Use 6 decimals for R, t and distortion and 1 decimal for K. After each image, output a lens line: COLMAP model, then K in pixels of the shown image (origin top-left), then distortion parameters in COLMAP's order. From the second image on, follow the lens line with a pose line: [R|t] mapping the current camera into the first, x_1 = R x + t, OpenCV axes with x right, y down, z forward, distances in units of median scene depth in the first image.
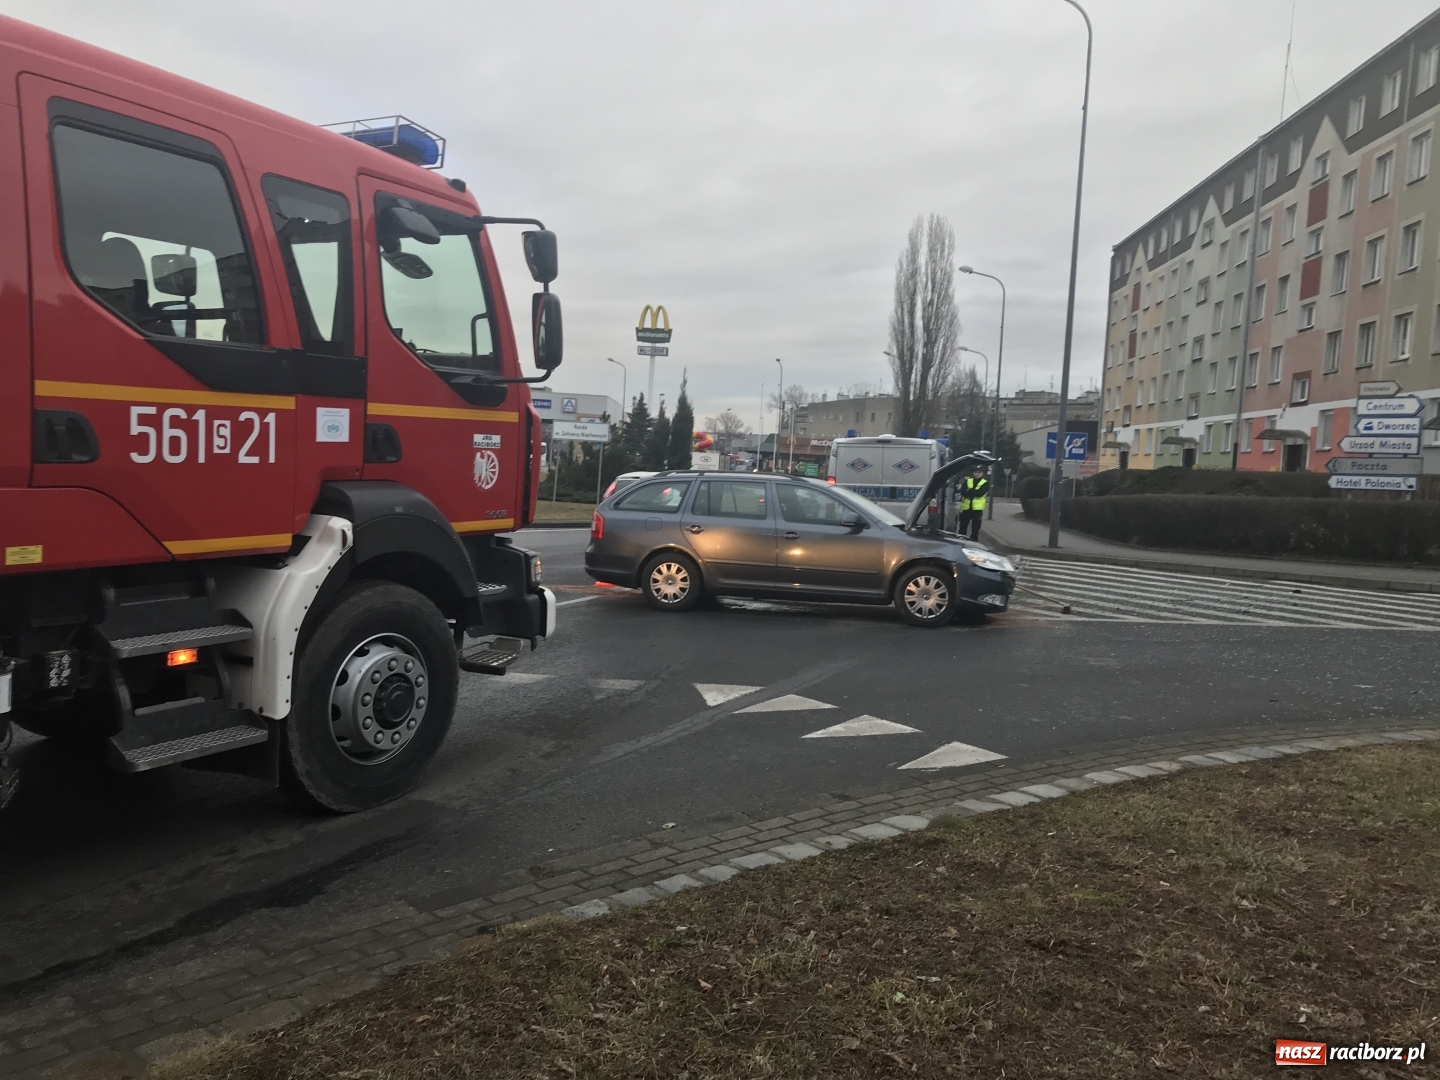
lens RADIAL K [[1167.9, 0, 724.8], [0, 1167.9, 534.3], [0, 0, 1]] dist [0.033257, -0.027923]
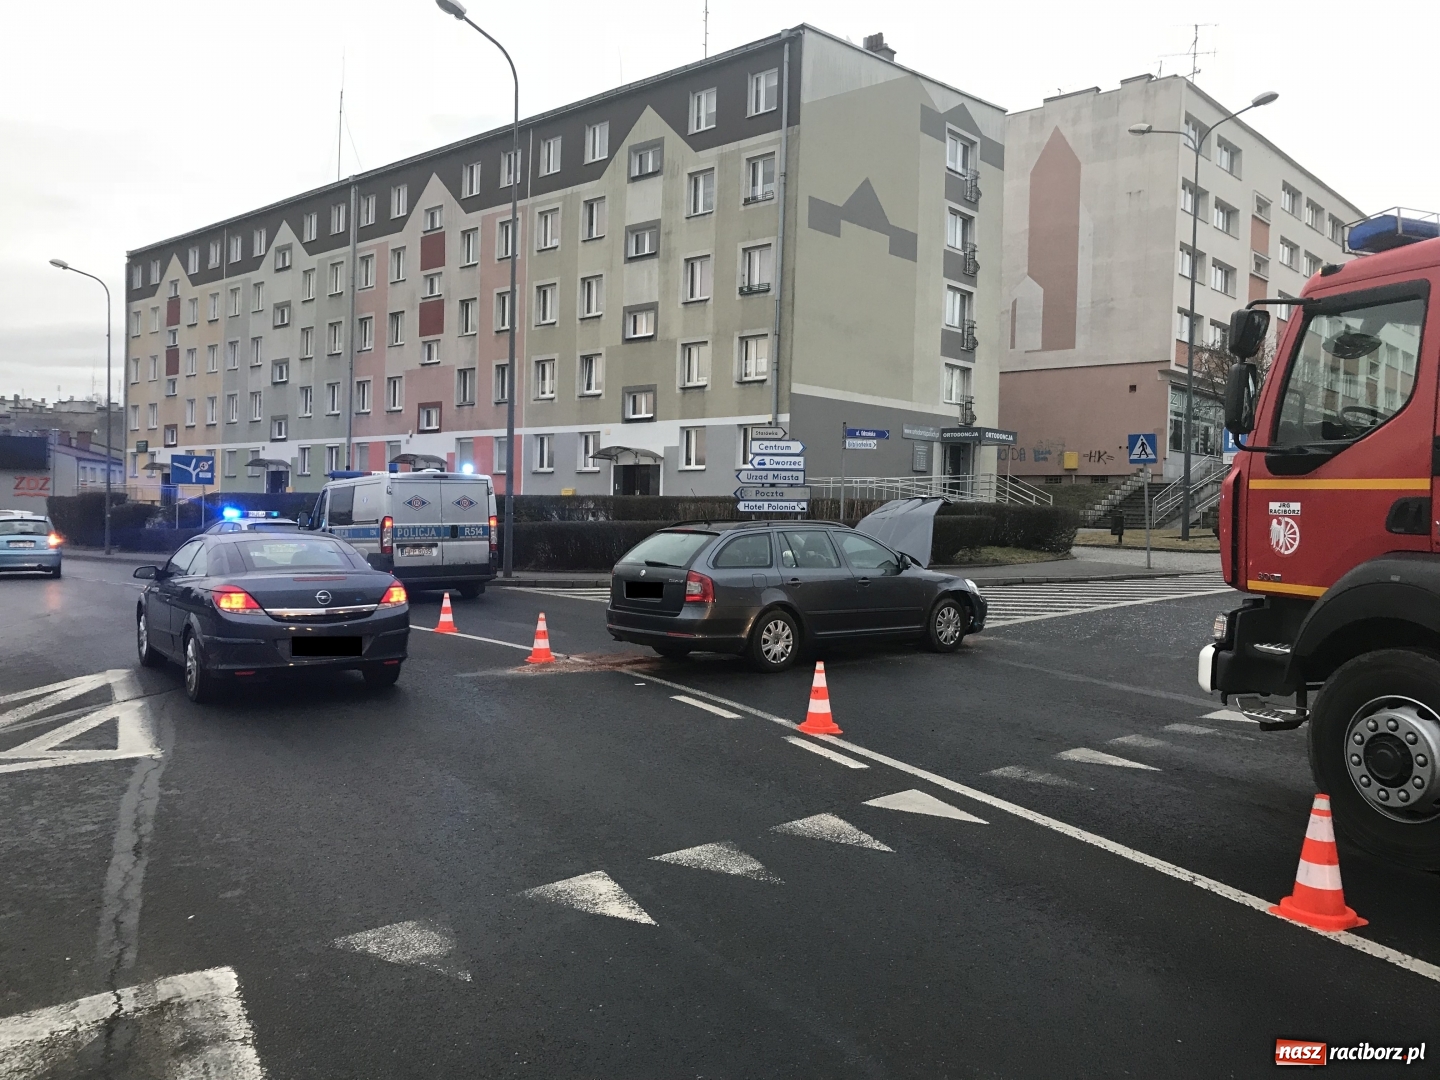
lens RADIAL K [[1167.9, 0, 715.6], [0, 1167.9, 538.9], [0, 0, 1]] dist [0.033257, -0.027923]
pose [[0.626095, -0.050847, 0.778087, -0.174391], [0.058479, 0.998123, 0.018170, -0.013170], [-0.777551, 0.034125, 0.627893, 0.095384]]
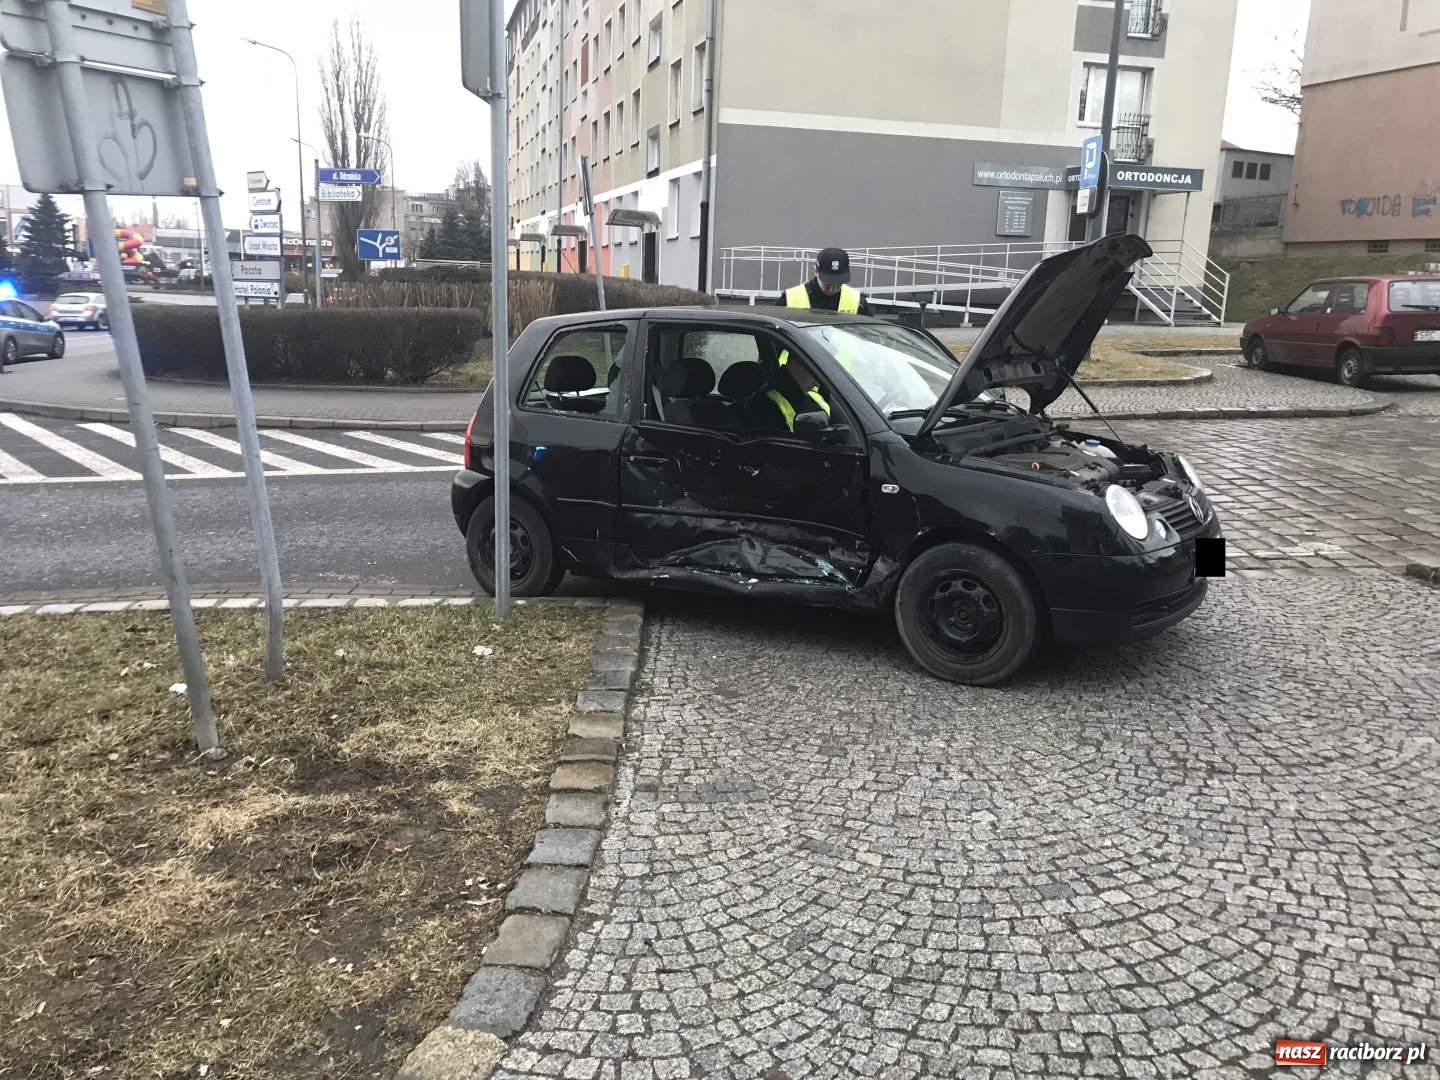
lens RADIAL K [[1167.9, 0, 691.0], [0, 1167.9, 530.9], [0, 0, 1]] dist [0.033257, -0.027923]
pose [[0.946303, -0.090441, 0.310372, 0.198198], [0.037913, 0.984492, 0.171283, -0.001645], [-0.321049, -0.150318, 0.935057, 0.013097]]
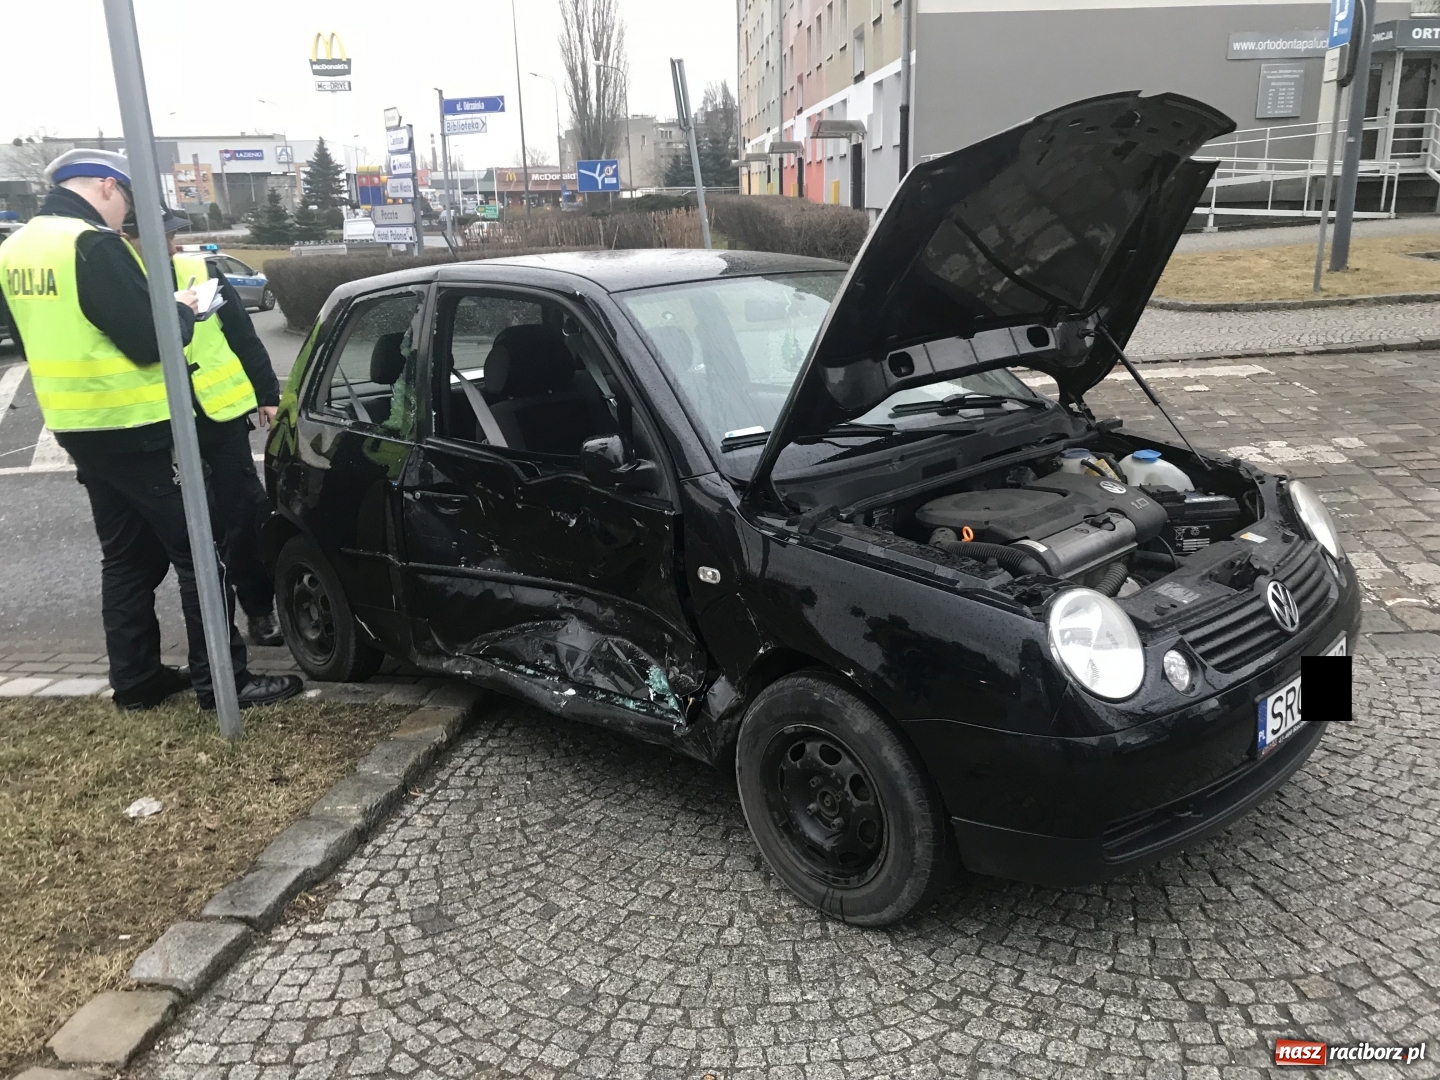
lens RADIAL K [[1167.9, 0, 722.7], [0, 1167.9, 525.8], [0, 0, 1]] dist [0.033257, -0.027923]
pose [[0.987319, -0.113353, 0.111140, 0.235266], [0.086864, 0.971751, 0.219440, -0.002317], [-0.132875, -0.207004, 0.969275, 0.042125]]
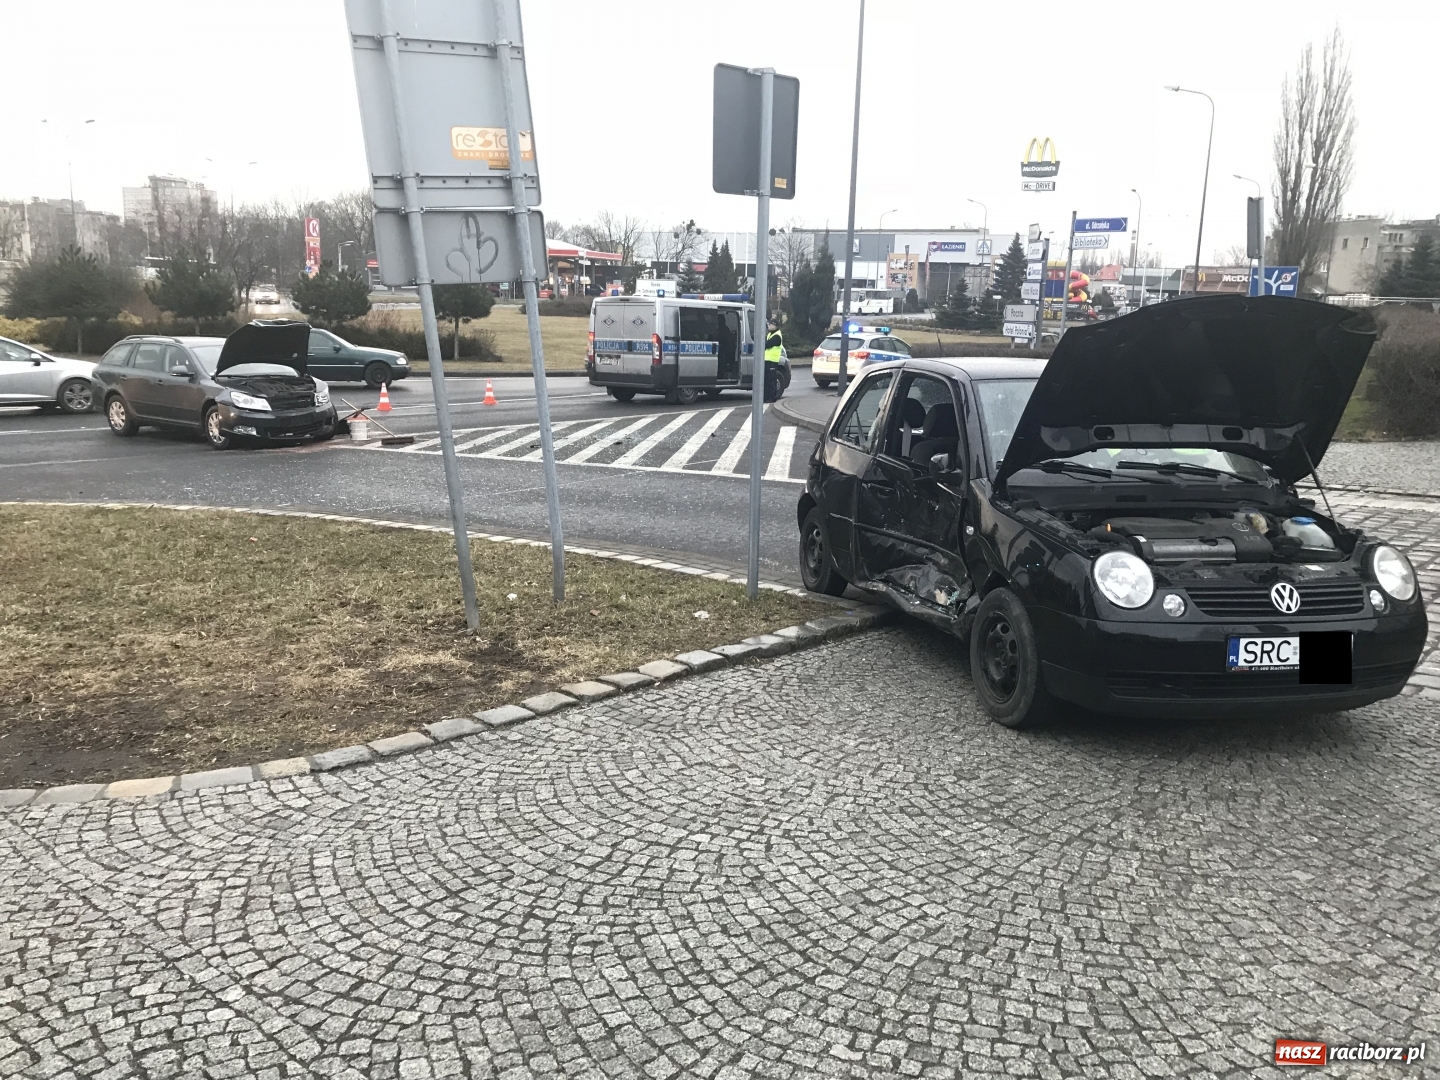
lens RADIAL K [[1167.9, 0, 717.8], [0, 1167.9, 527.1], [0, 0, 1]] dist [0.033257, -0.027923]
pose [[0.911289, 0.054021, -0.408209, 0.260458], [-0.002705, 0.992121, 0.125256, -0.001346], [0.411759, -0.113040, 0.904255, -0.004165]]
